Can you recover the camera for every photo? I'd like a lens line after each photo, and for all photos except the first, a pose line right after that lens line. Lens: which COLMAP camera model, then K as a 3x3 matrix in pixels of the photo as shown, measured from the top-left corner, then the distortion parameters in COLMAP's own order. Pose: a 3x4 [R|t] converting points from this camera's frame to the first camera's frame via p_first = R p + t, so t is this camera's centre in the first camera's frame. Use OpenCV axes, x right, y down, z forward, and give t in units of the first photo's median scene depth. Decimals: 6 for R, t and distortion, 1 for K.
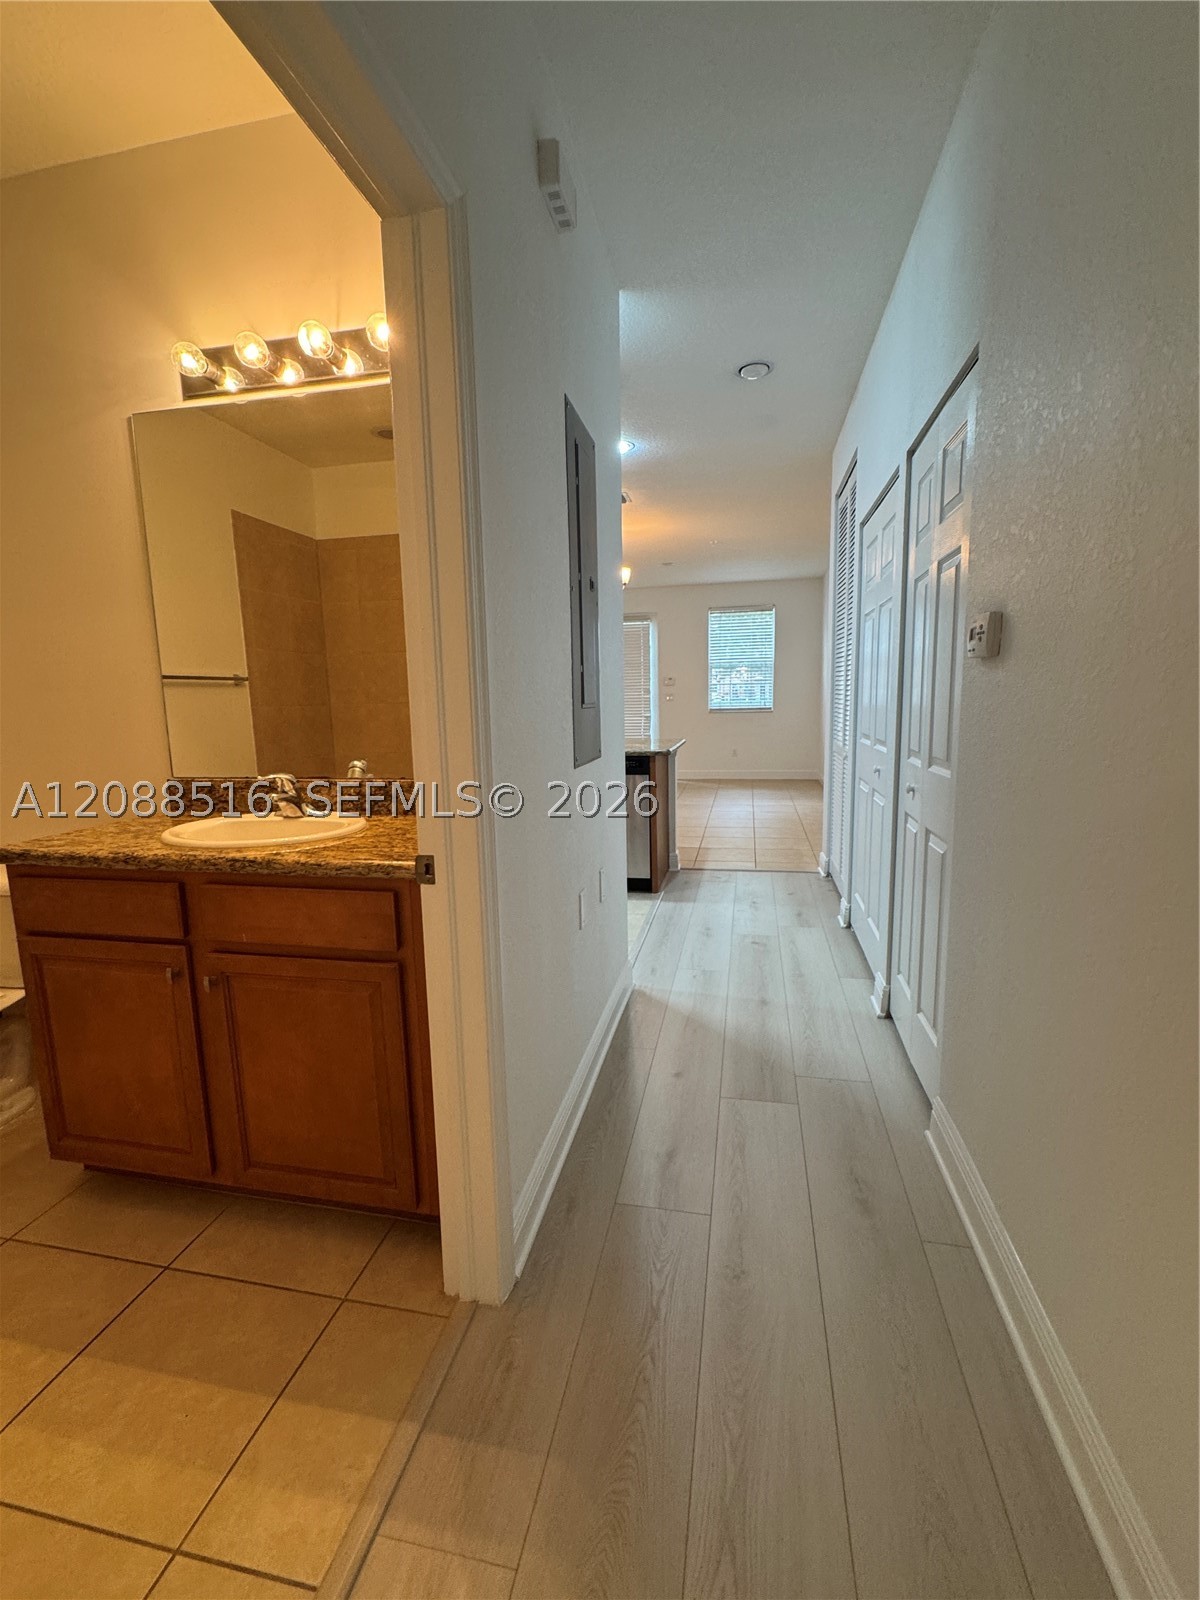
lens RADIAL K [[691.4, 0, 595.3], [0, 691.4, 796.5], [0, 0, 1]] dist [-0.002607, -0.000089]
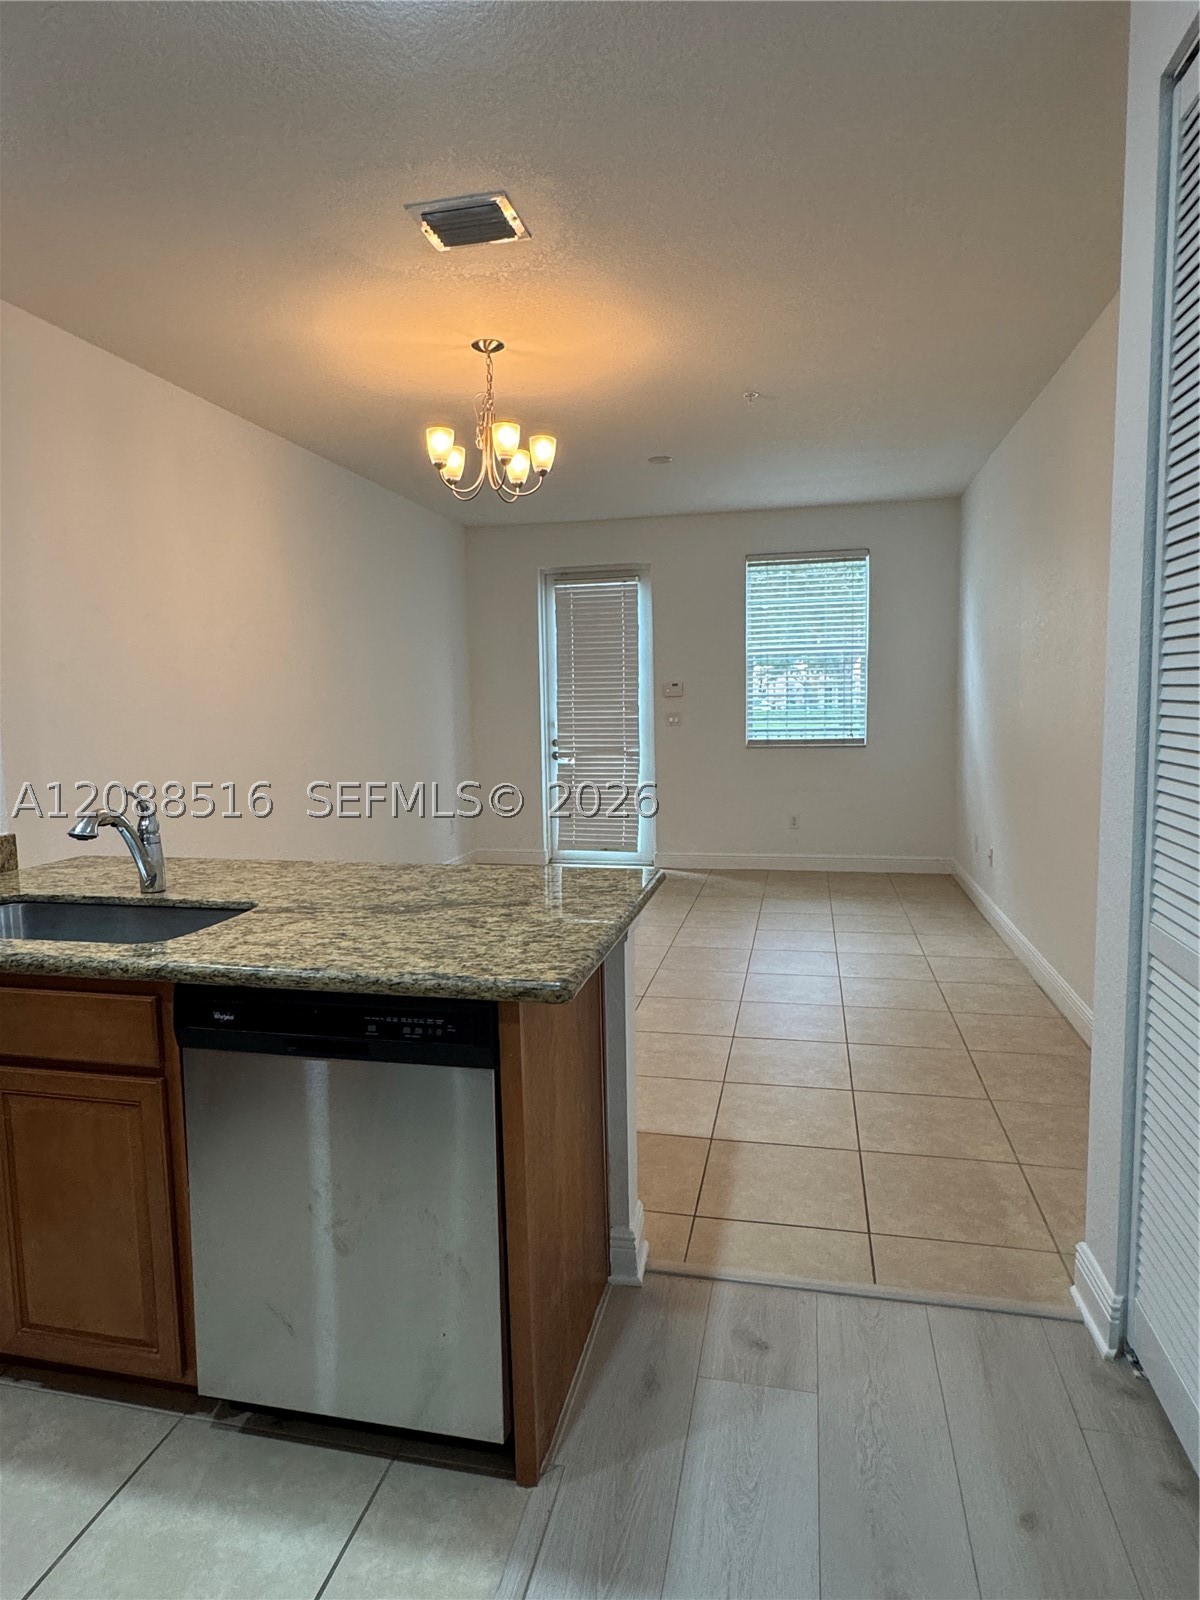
lens RADIAL K [[934.6, 0, 592.8], [0, 934.6, 789.5], [0, 0, 1]] dist [-0.002739, 0.000970]
pose [[0.999949, 0.005606, -0.008348, 0.150994], [-0.006010, 0.998770, -0.049227, -0.155549], [0.008062, 0.049274, 0.998753, 0.815835]]
